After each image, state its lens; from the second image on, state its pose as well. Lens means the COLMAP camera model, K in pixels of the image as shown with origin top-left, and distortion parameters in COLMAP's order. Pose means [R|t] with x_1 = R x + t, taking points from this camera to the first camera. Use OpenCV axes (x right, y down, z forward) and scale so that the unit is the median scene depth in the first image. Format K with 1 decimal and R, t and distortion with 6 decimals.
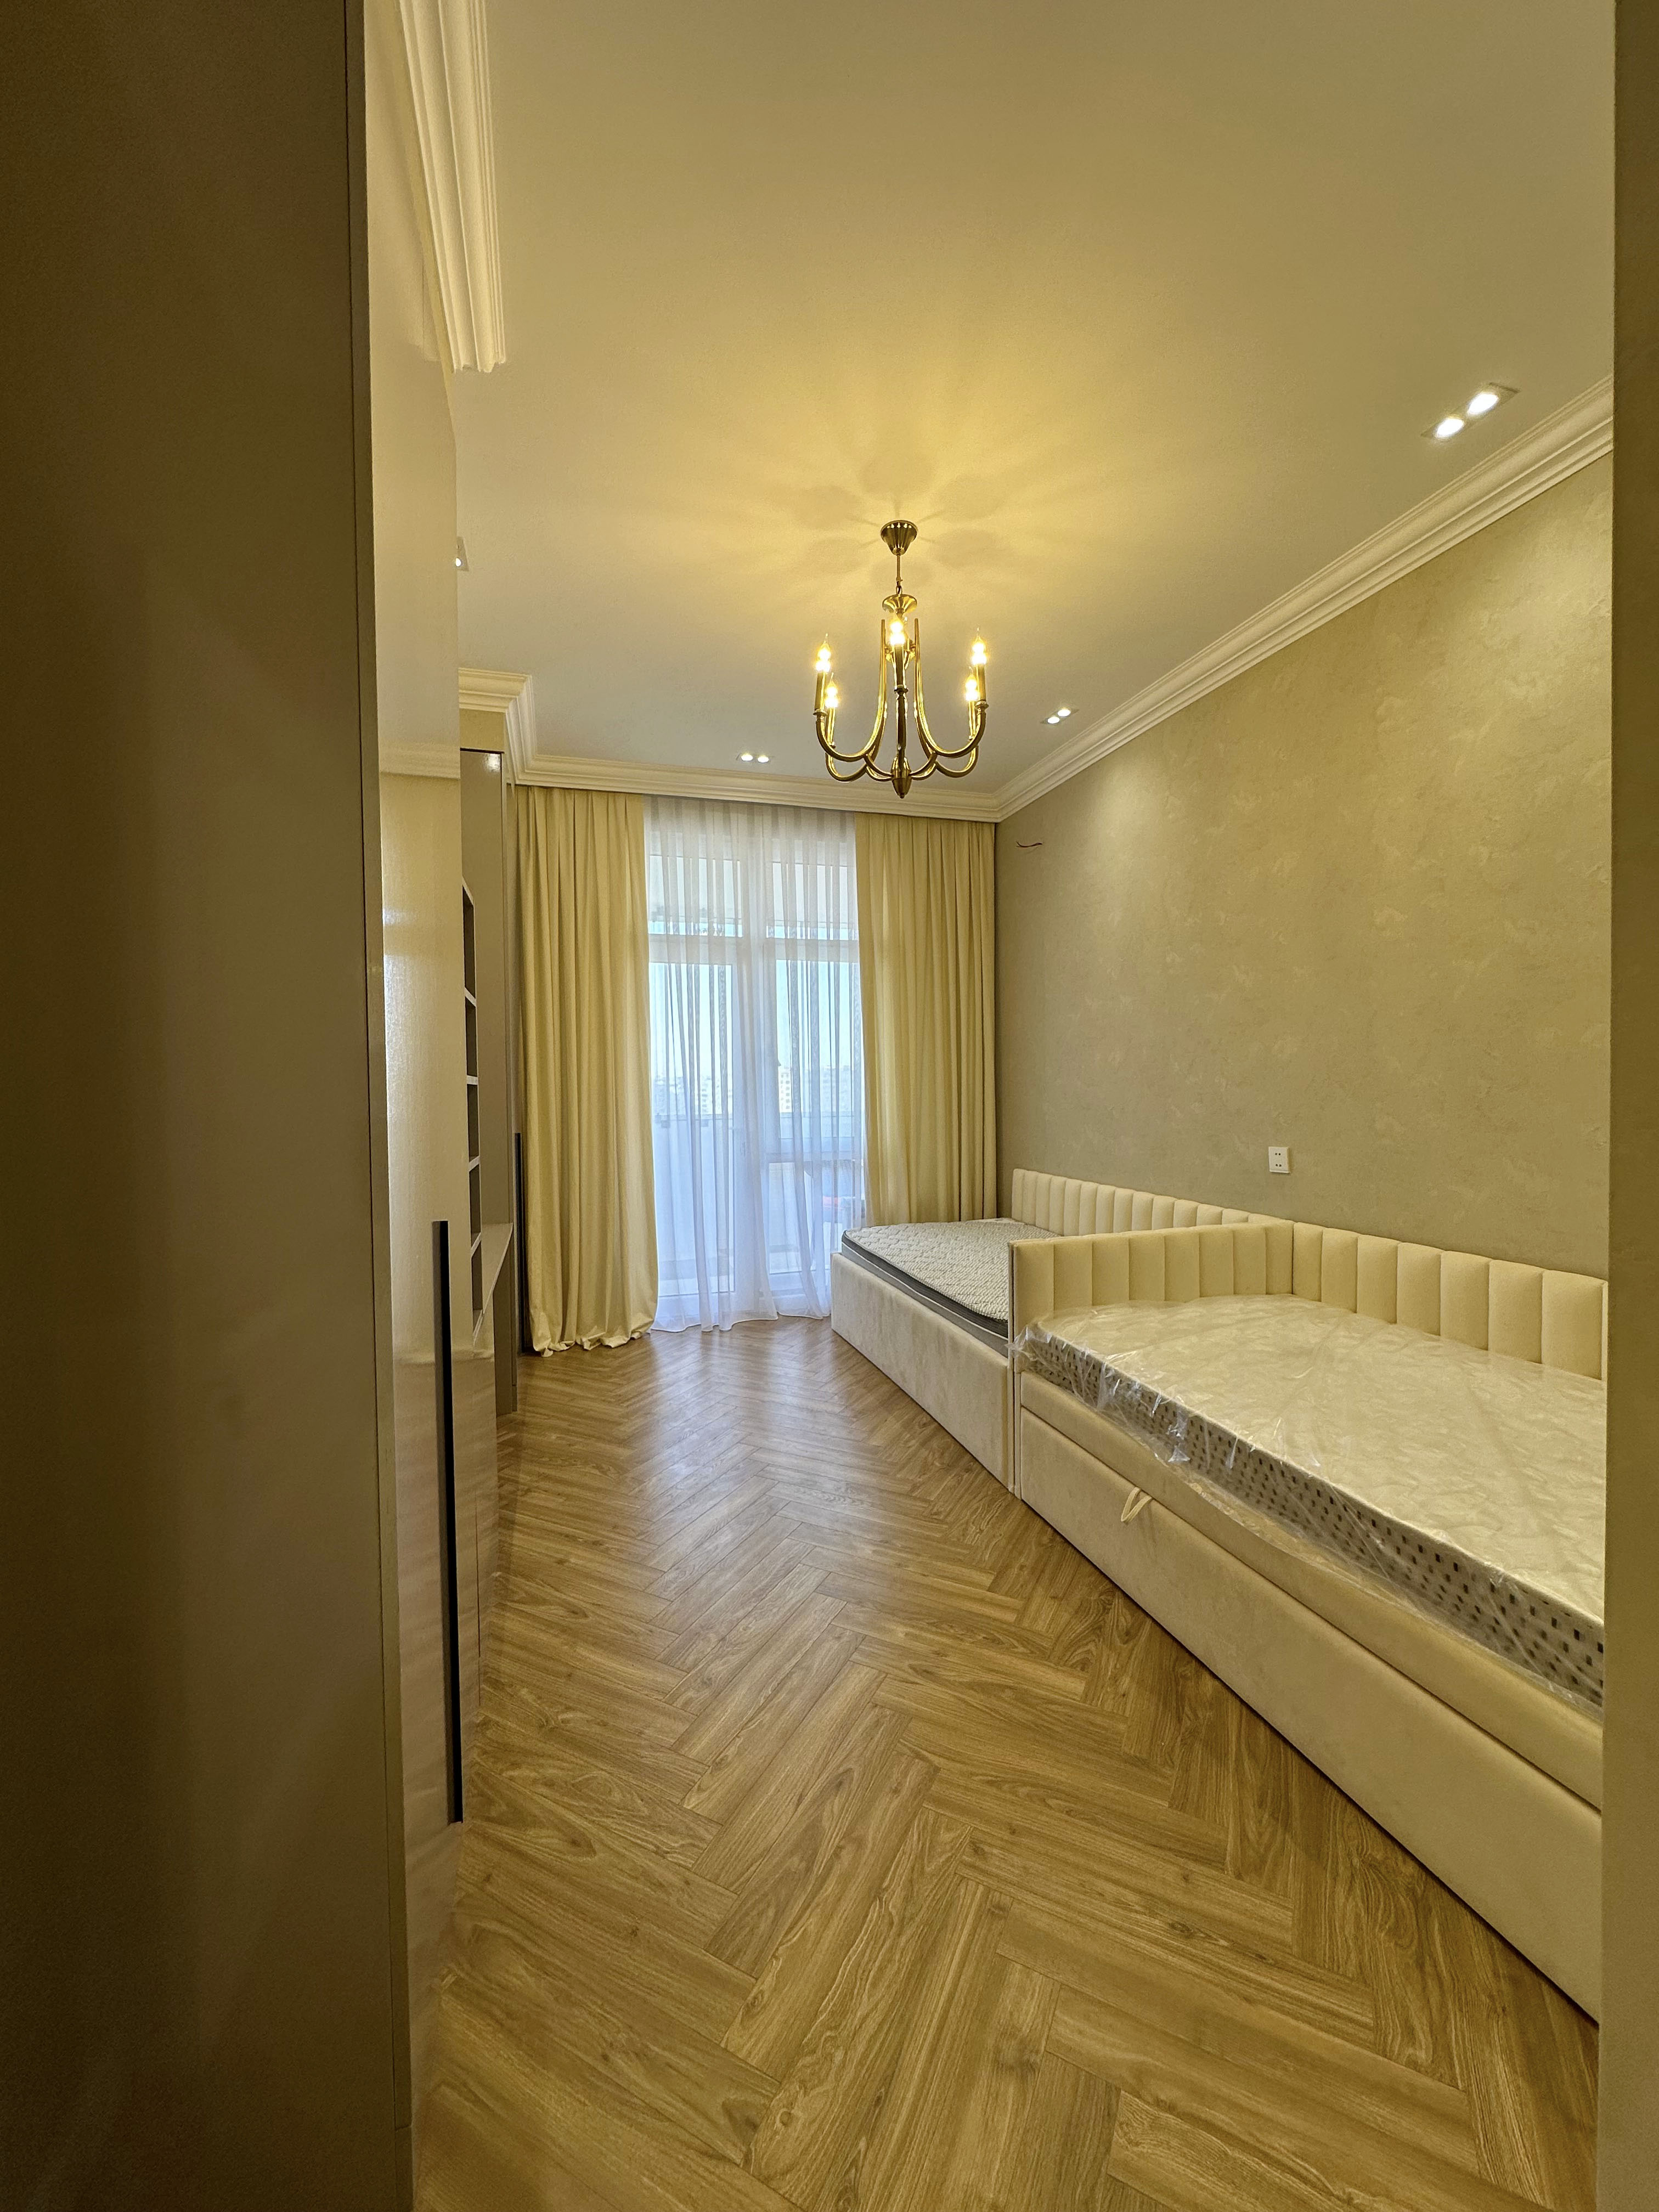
lens RADIAL K [[881.6, 0, 827.4], [0, 881.6, 1105.0], [0, 0, 1]] dist [-0.003082, 0.000097]
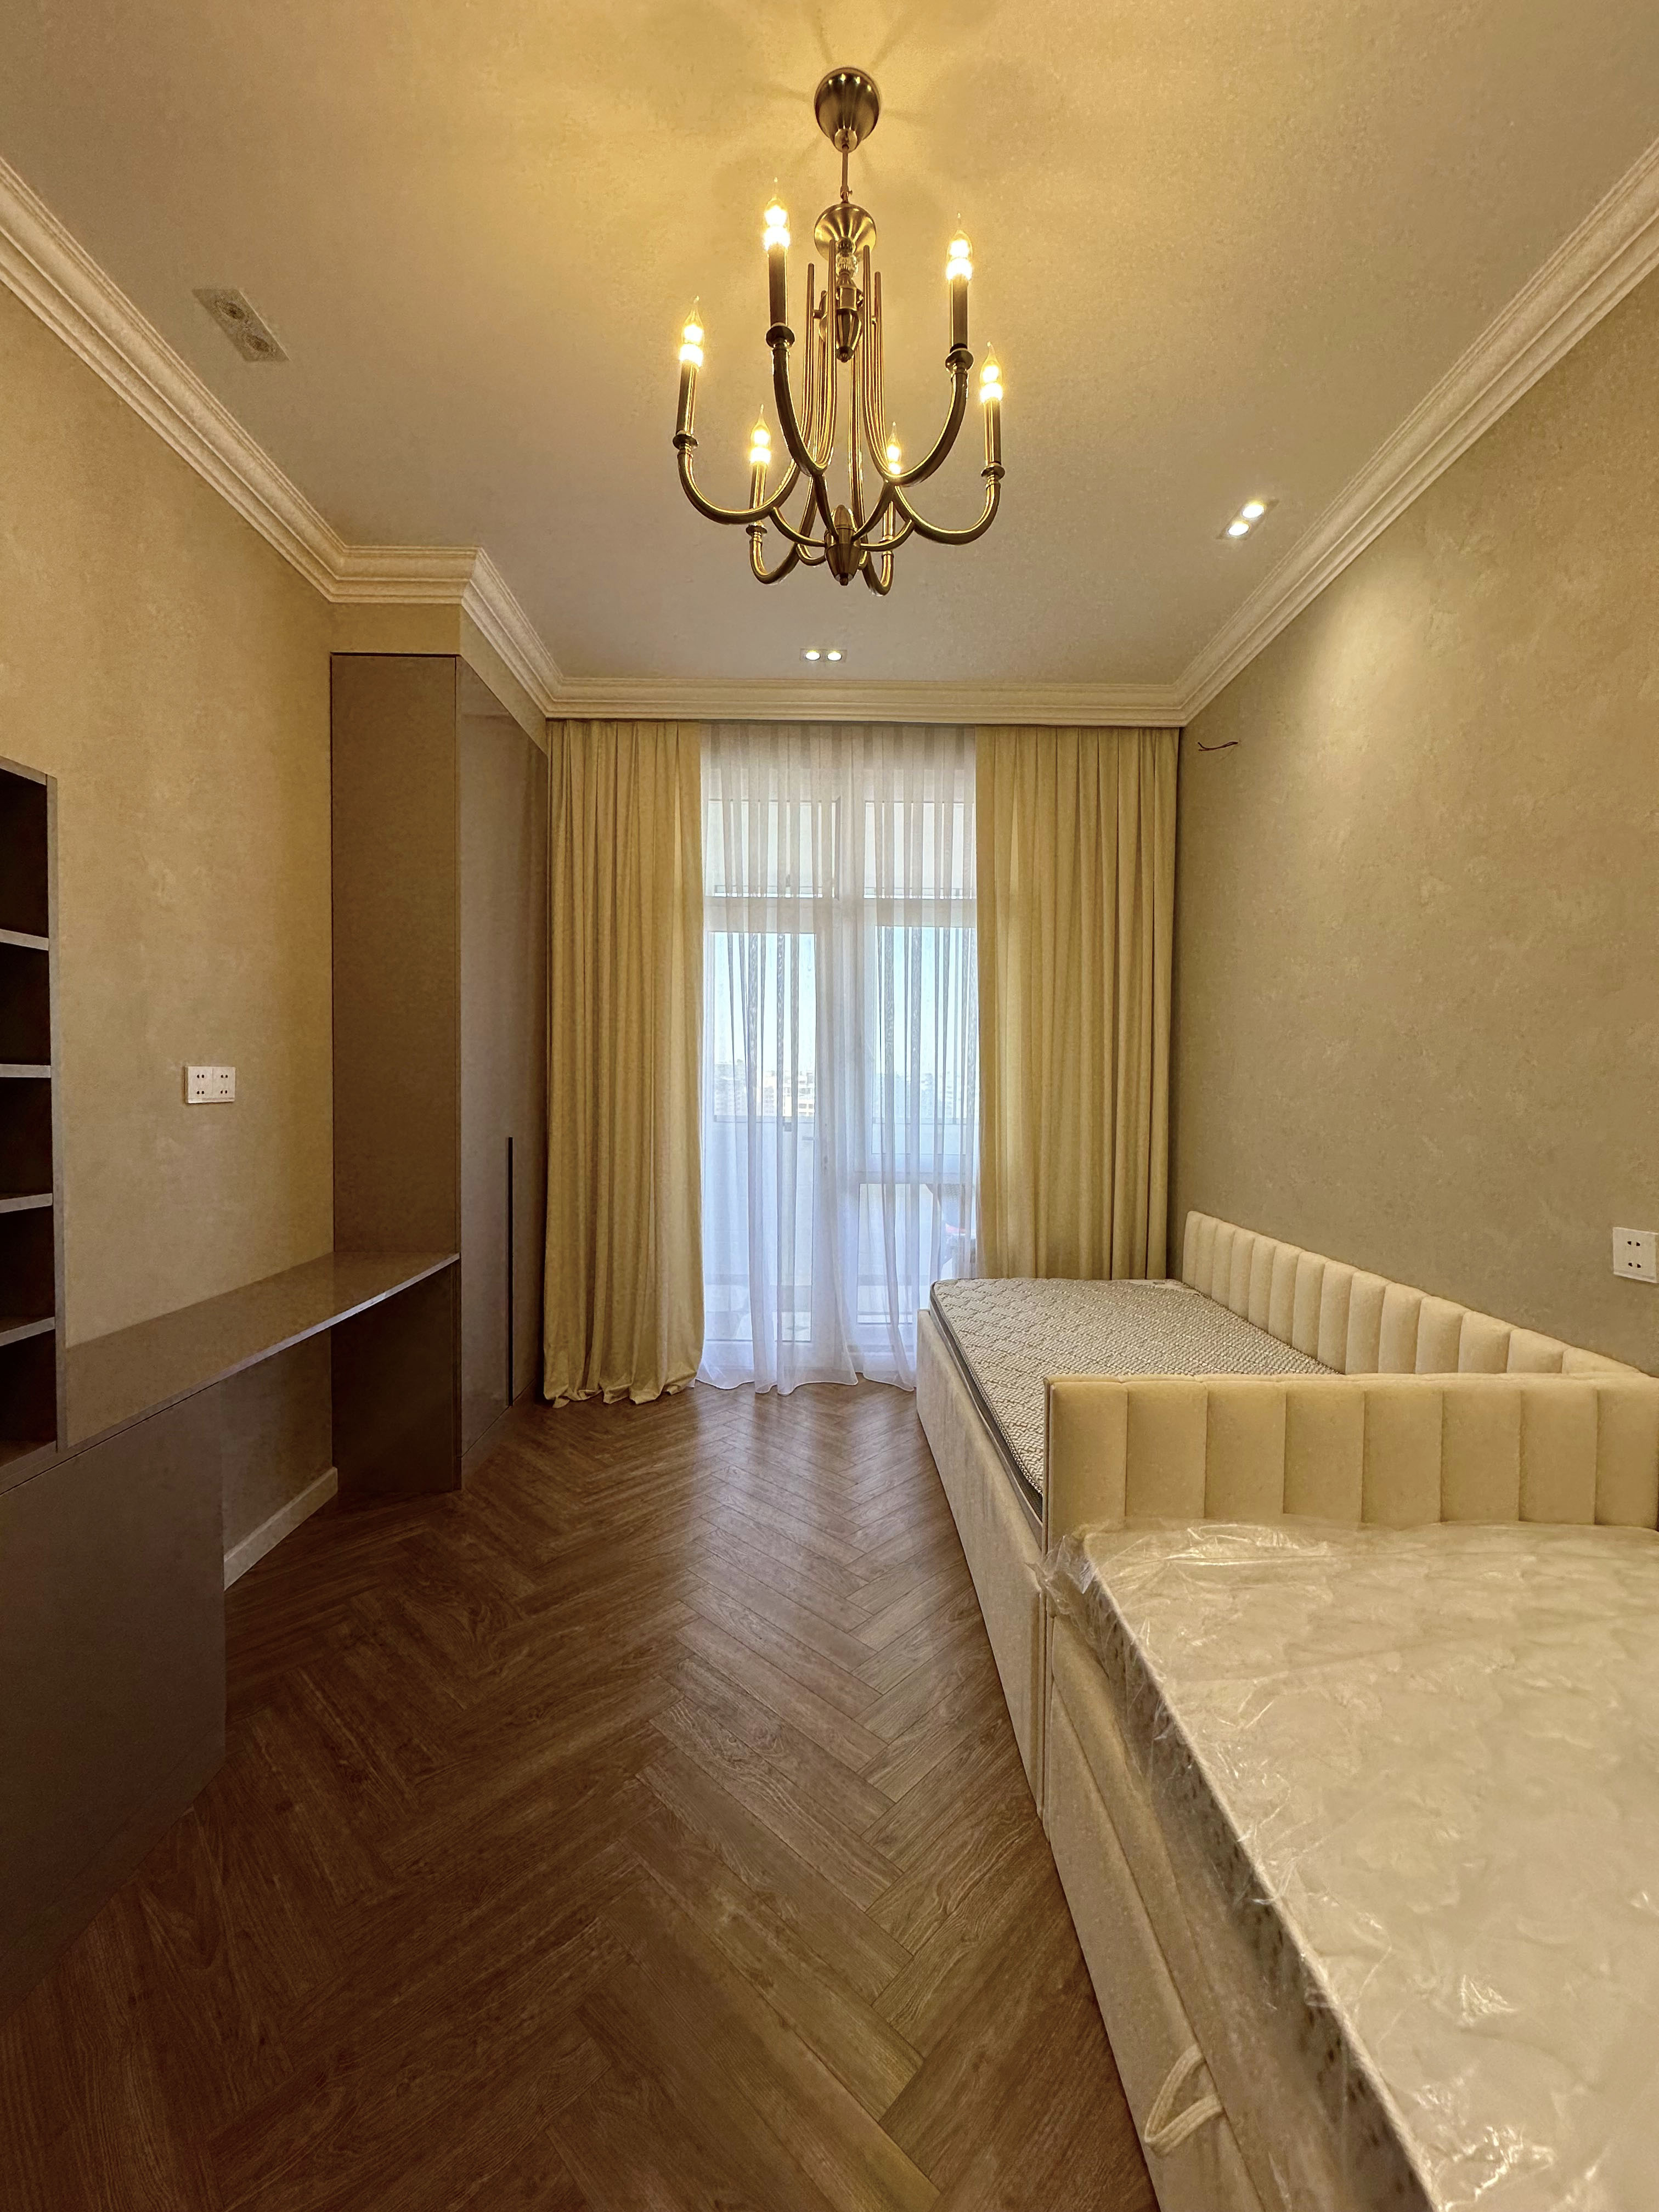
lens RADIAL K [[881.6, 0, 827.4], [0, 881.6, 1105.0], [0, 0, 1]] dist [-0.003082, 0.000097]
pose [[0.961216, 0.028685, -0.274302, 0.135956], [-0.027454, 0.999588, 0.008327, -0.011747], [0.274428, -0.000474, 0.961607, 0.259566]]
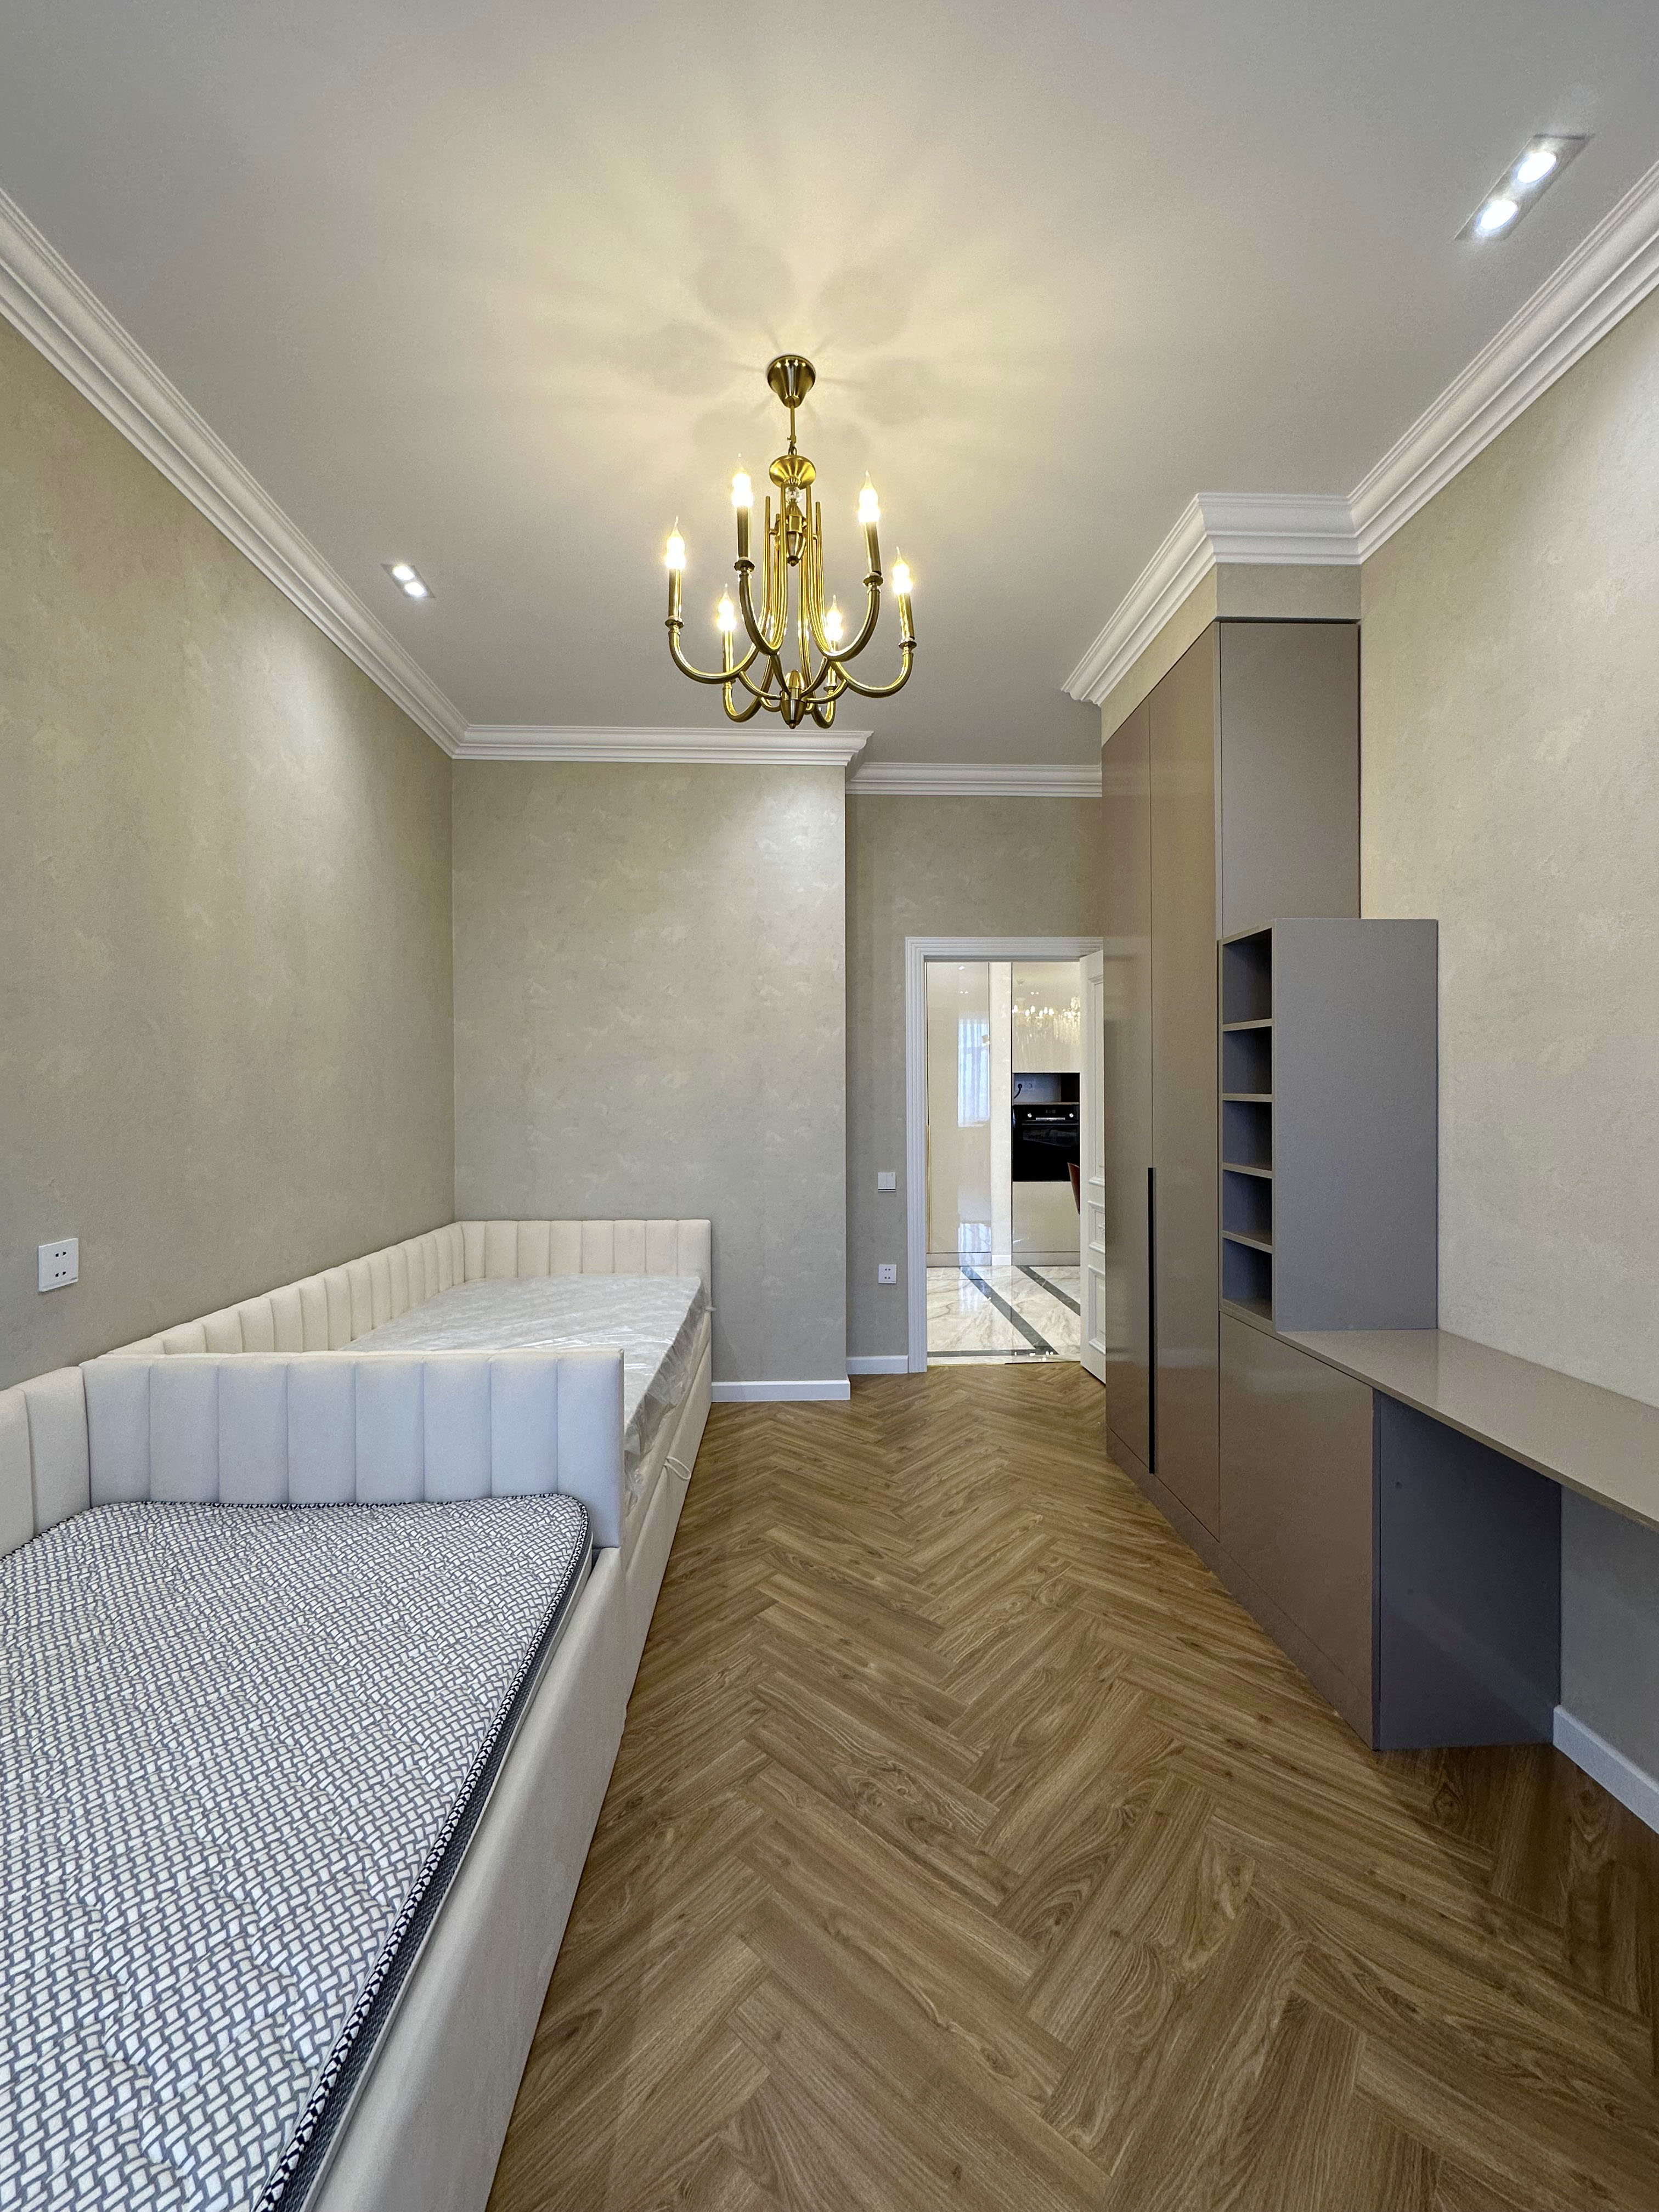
lens RADIAL K [[881.6, 0, 827.4], [0, 881.6, 1105.0], [0, 0, 1]] dist [-0.003082, 0.000097]
pose [[-0.968145, 0.016111, 0.249870, -0.071226], [0.024981, 0.999164, 0.032368, -0.031018], [-0.249139, 0.037579, -0.967738, 0.985877]]
